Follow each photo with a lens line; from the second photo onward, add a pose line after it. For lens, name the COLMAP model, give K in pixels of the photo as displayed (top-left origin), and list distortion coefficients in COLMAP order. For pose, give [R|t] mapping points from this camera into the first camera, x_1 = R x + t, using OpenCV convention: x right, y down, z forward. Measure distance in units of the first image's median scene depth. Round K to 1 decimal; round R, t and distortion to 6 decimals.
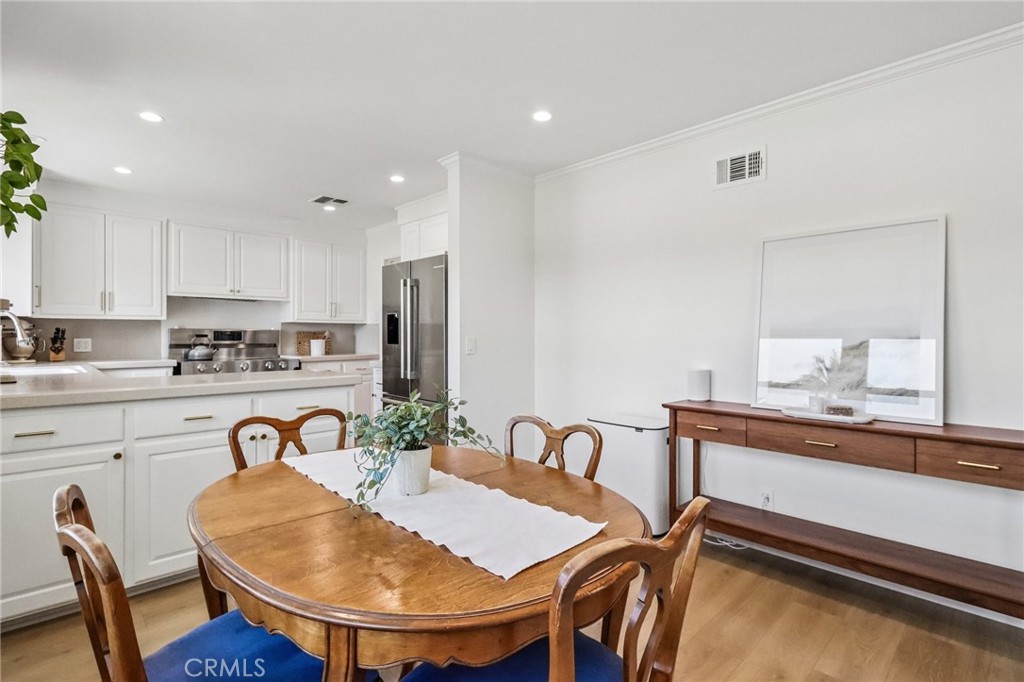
lens RADIAL K [[489.0, 0, 511.1], [0, 489.0, 336.8], [0, 0, 1]] dist [0.002917, -0.000885]
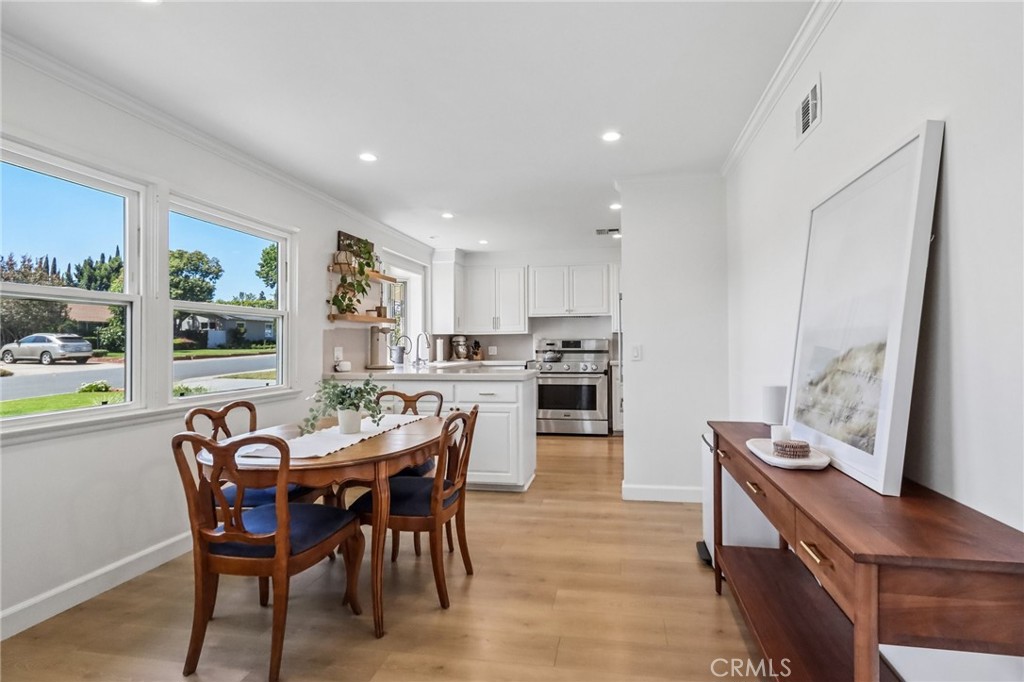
lens RADIAL K [[489.0, 0, 516.6], [0, 489.0, 343.8], [0, 0, 1]] dist [0.002917, -0.000885]
pose [[0.568960, -0.006275, -0.822342, 0.533176], [0.007466, 0.999969, -0.002465, -0.001359], [0.822332, -0.004737, 0.568989, 0.149974]]
